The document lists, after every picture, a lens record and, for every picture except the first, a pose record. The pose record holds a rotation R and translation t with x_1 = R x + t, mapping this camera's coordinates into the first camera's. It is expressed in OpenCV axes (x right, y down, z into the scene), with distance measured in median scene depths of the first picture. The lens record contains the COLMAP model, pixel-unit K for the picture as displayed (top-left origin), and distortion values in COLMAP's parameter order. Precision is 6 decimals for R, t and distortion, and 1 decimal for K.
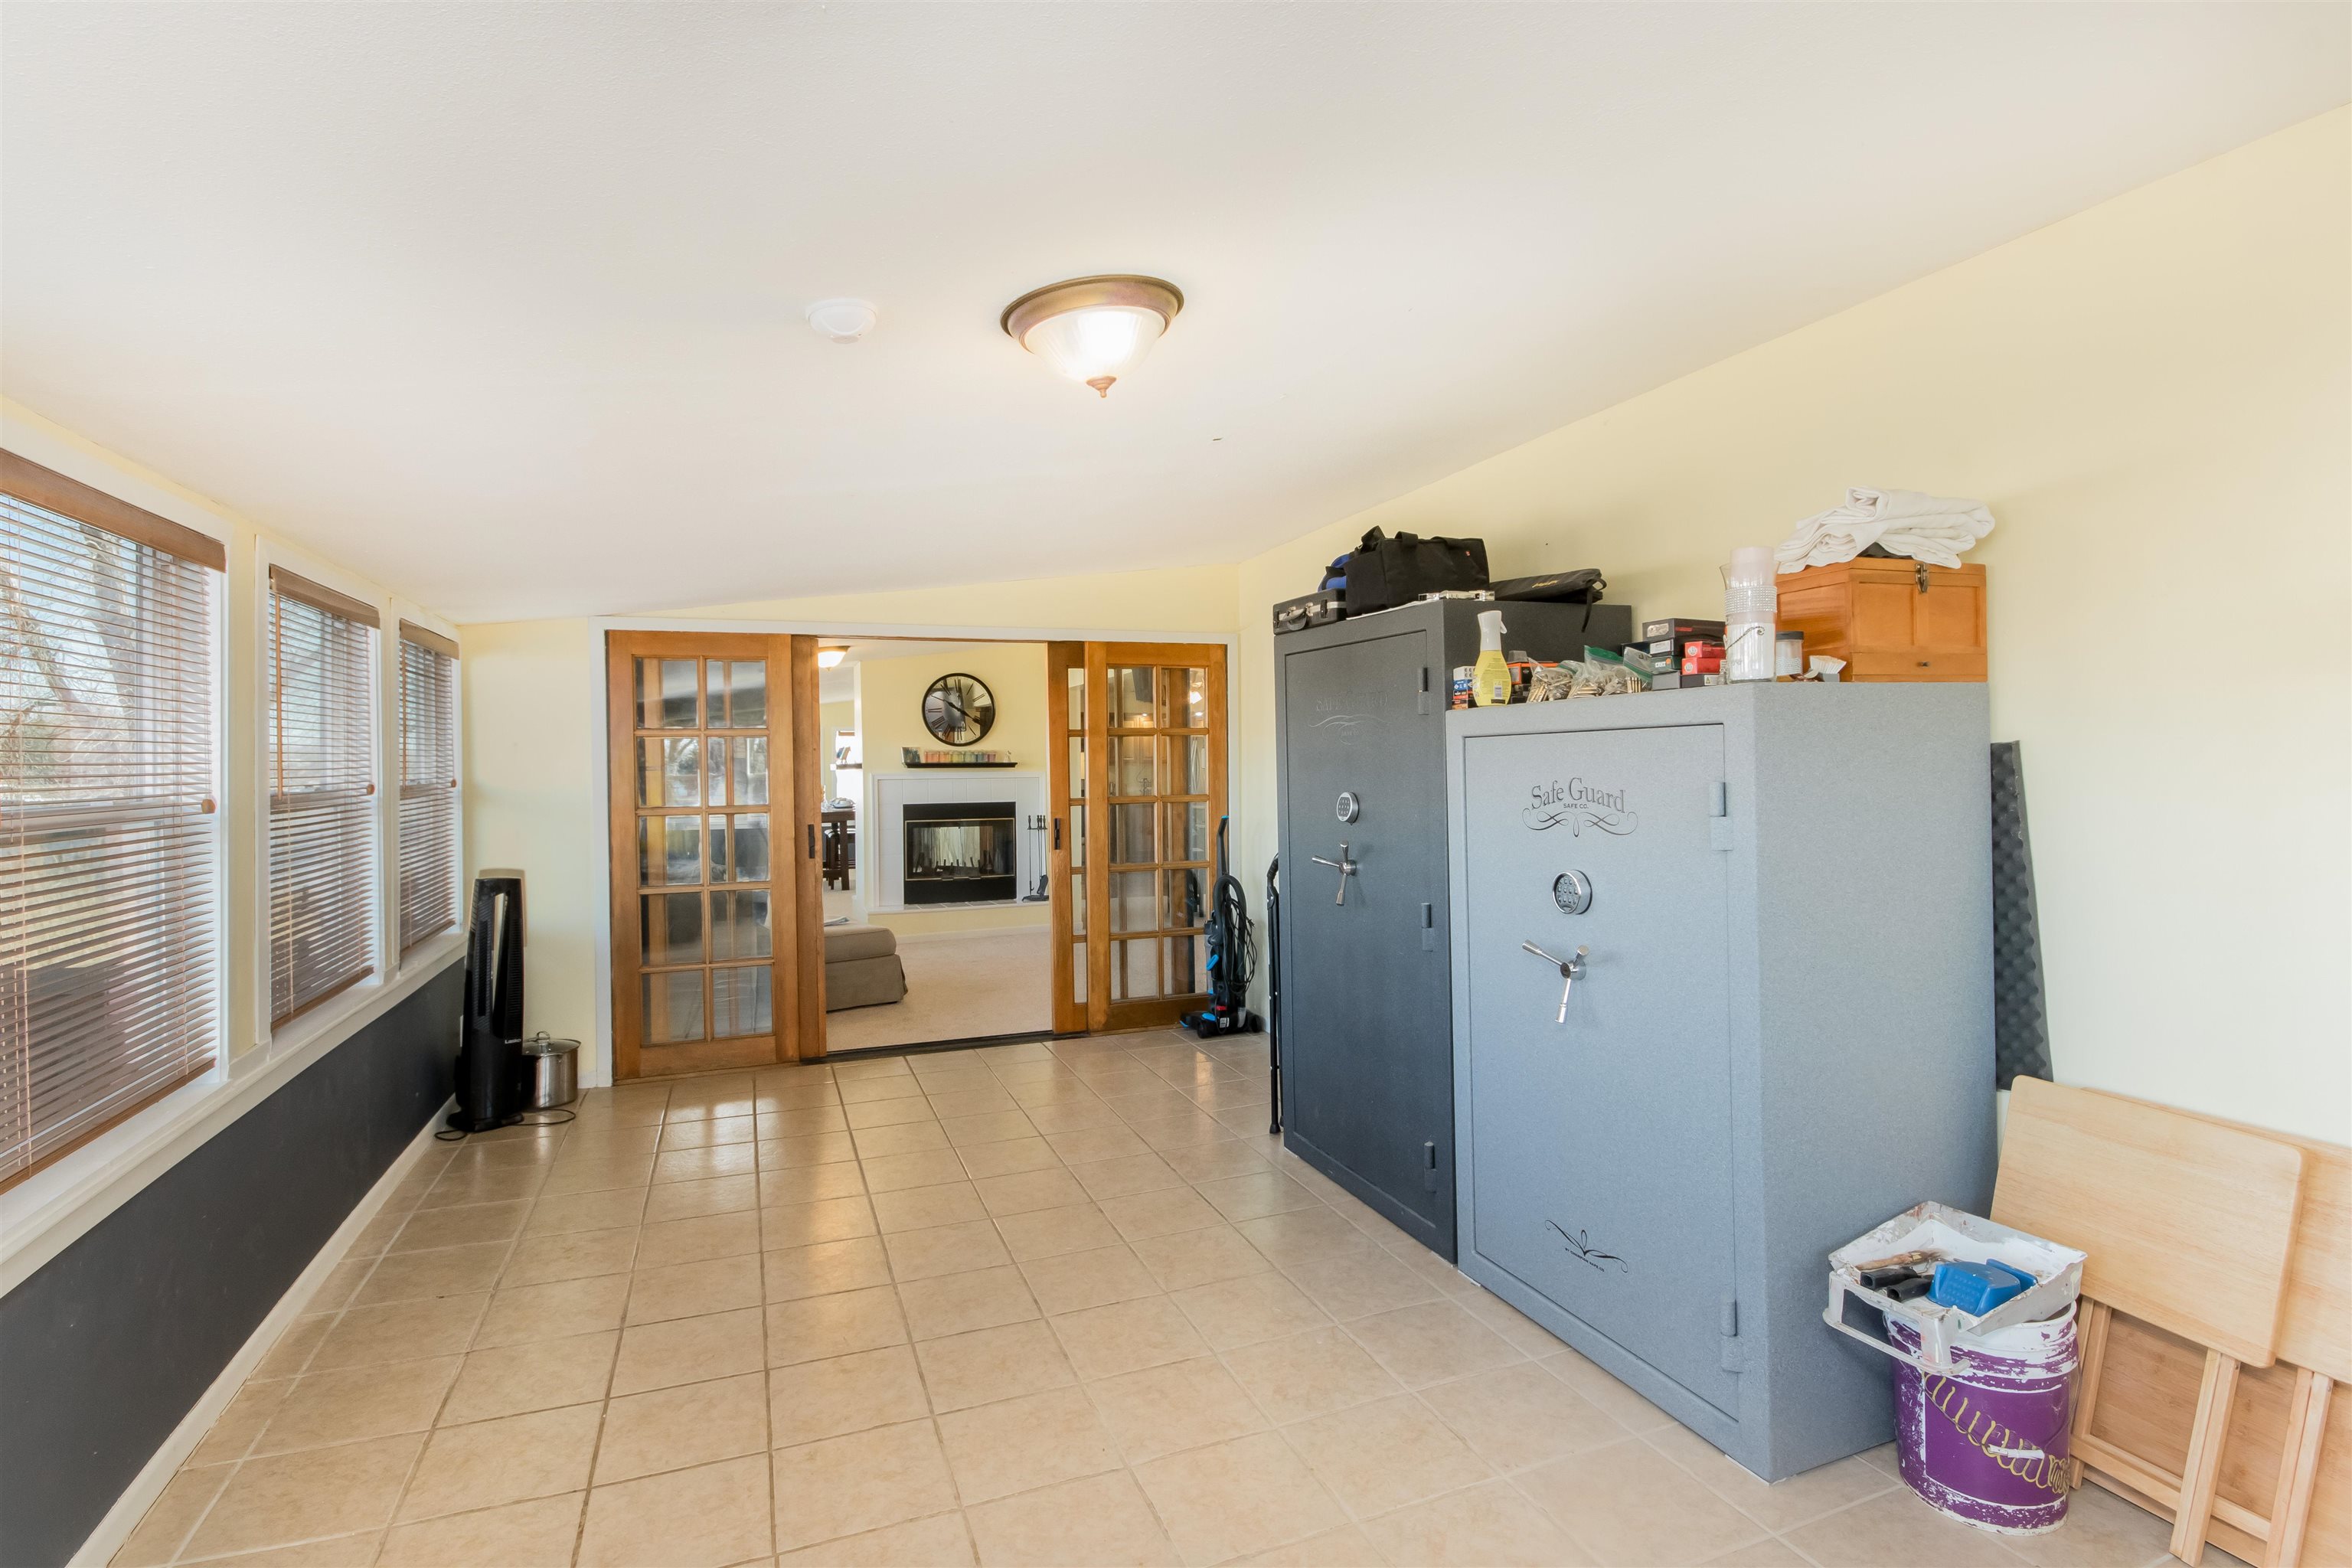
lens RADIAL K [[1112.2, 0, 1178.0], [0, 1112.2, 771.1], [0, 0, 1]] dist [-0.002927, 0.000283]
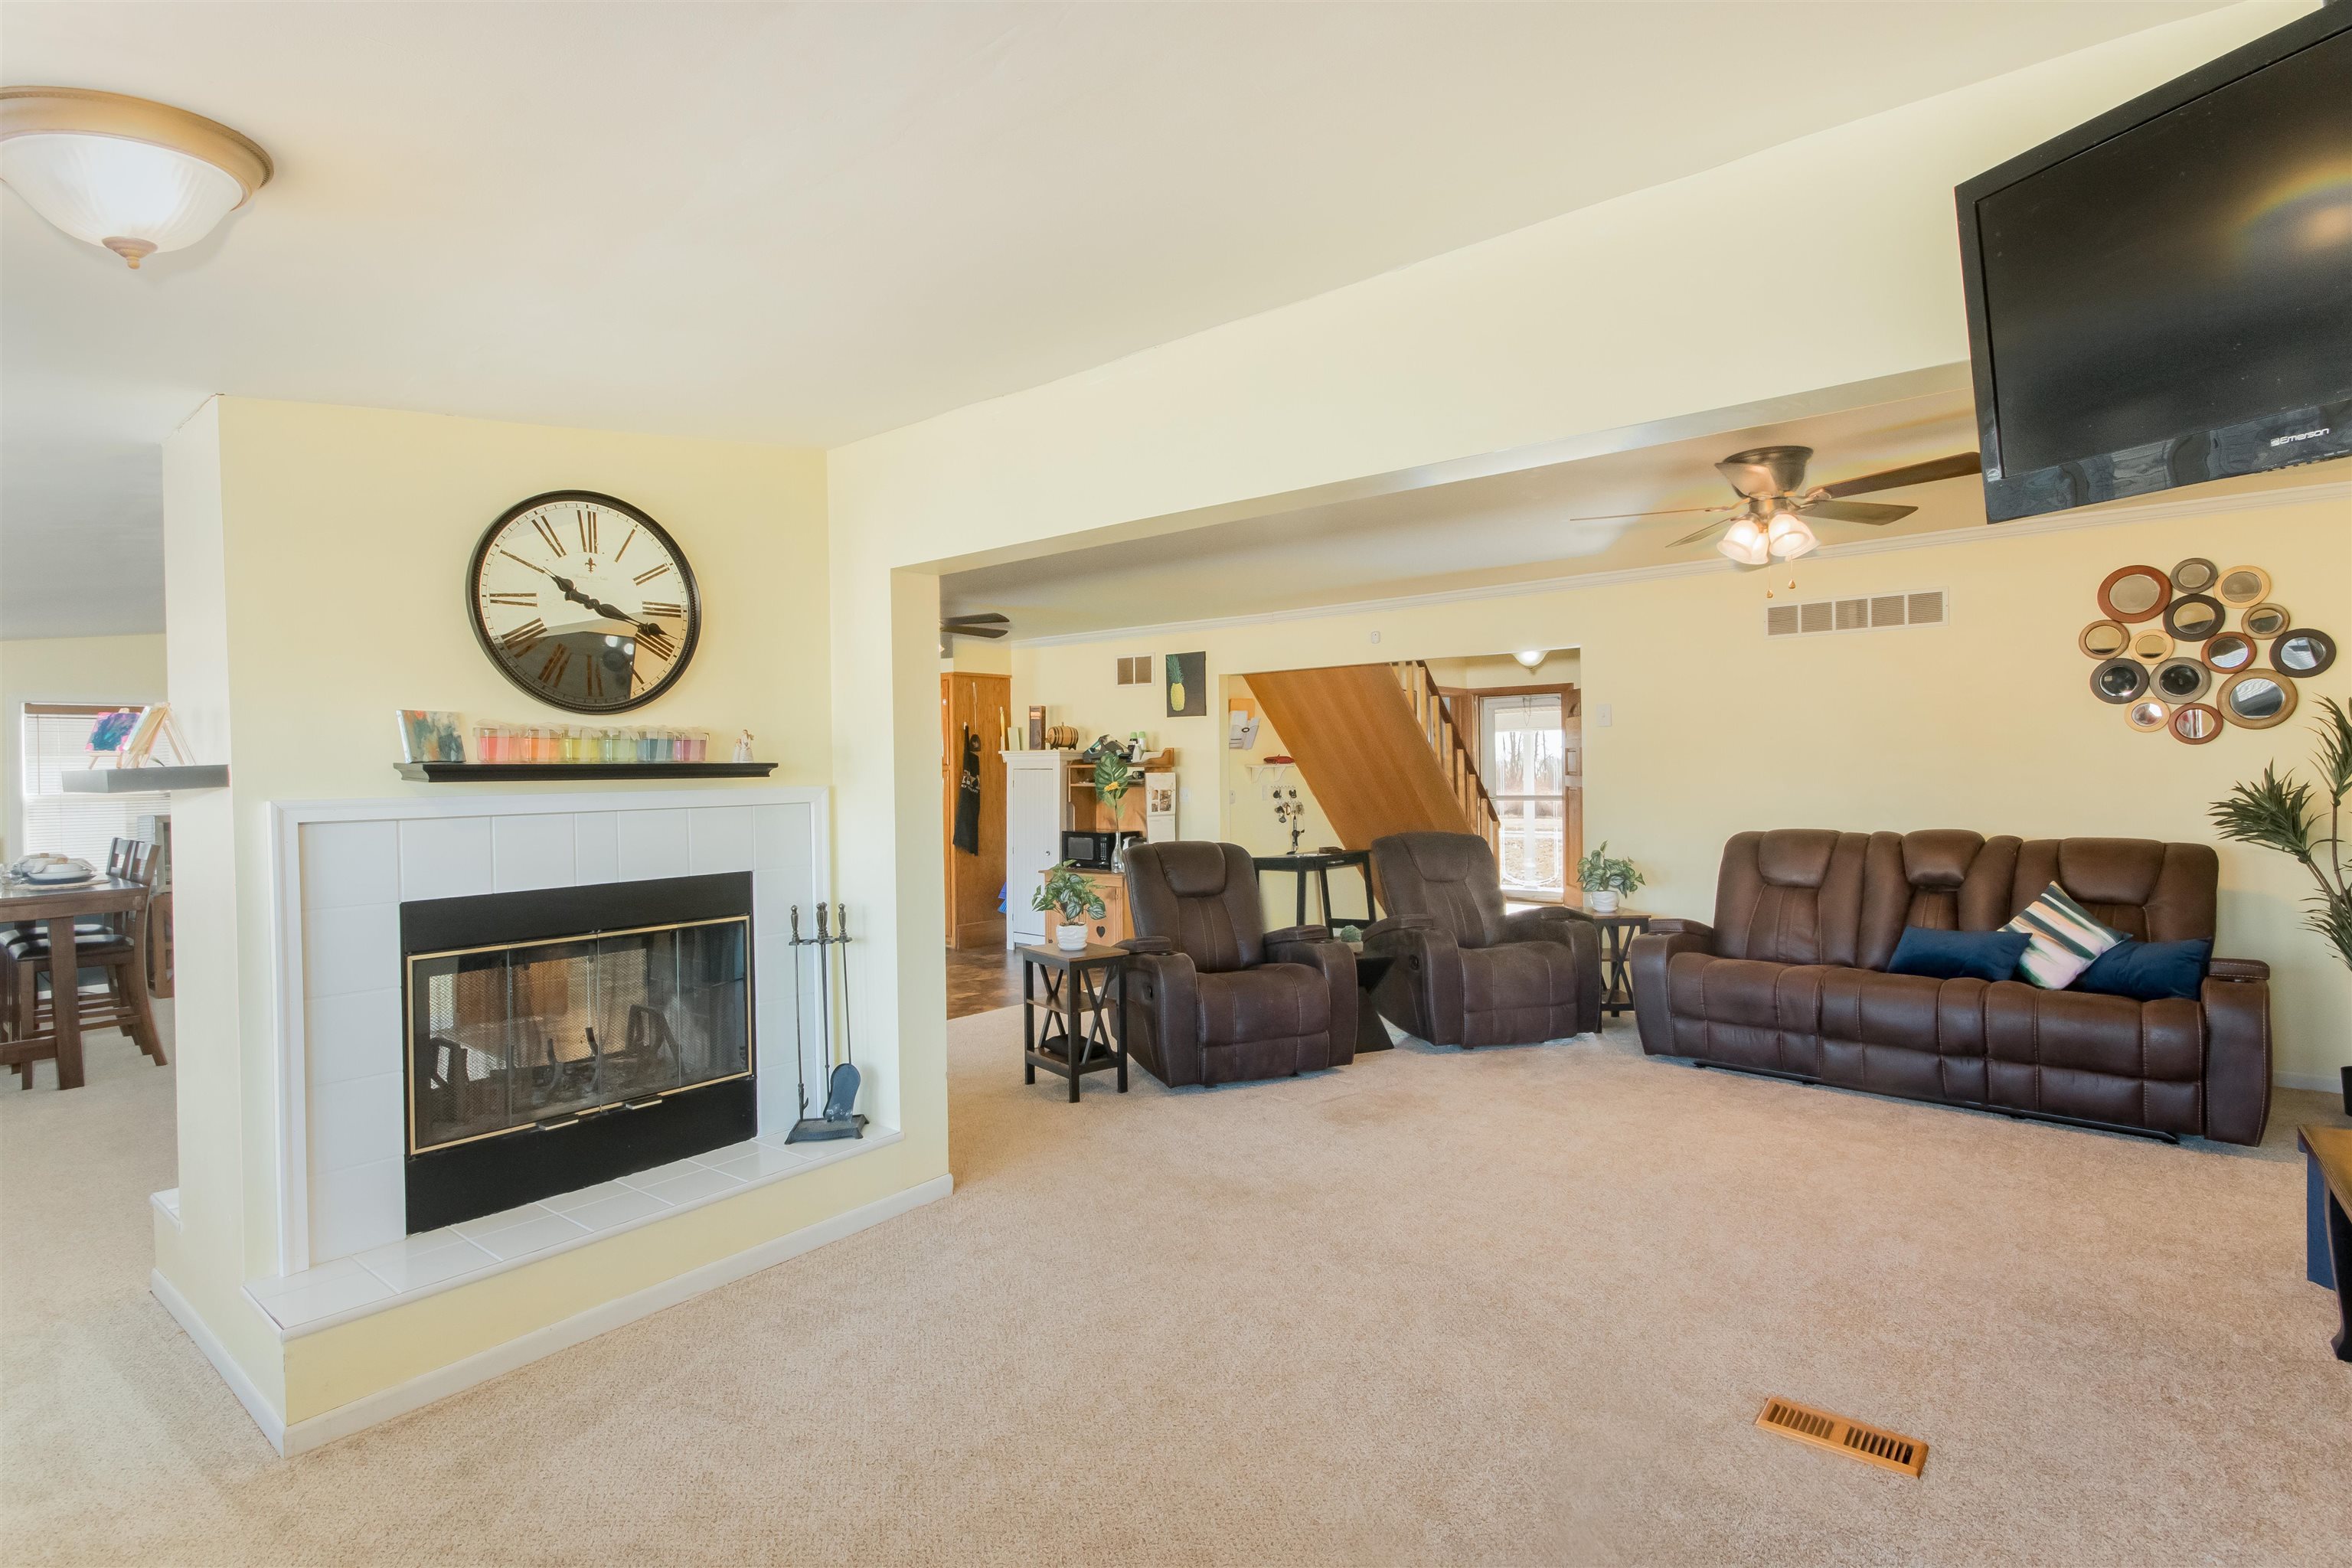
lens RADIAL K [[1112.2, 0, 1178.0], [0, 1112.2, 771.1], [0, 0, 1]] dist [-0.002927, 0.000283]
pose [[0.866017, -0.008114, 0.499949, -0.212166], [0.013938, 0.999872, -0.007916, -0.000333], [-0.499820, 0.013823, 0.866019, 0.626668]]
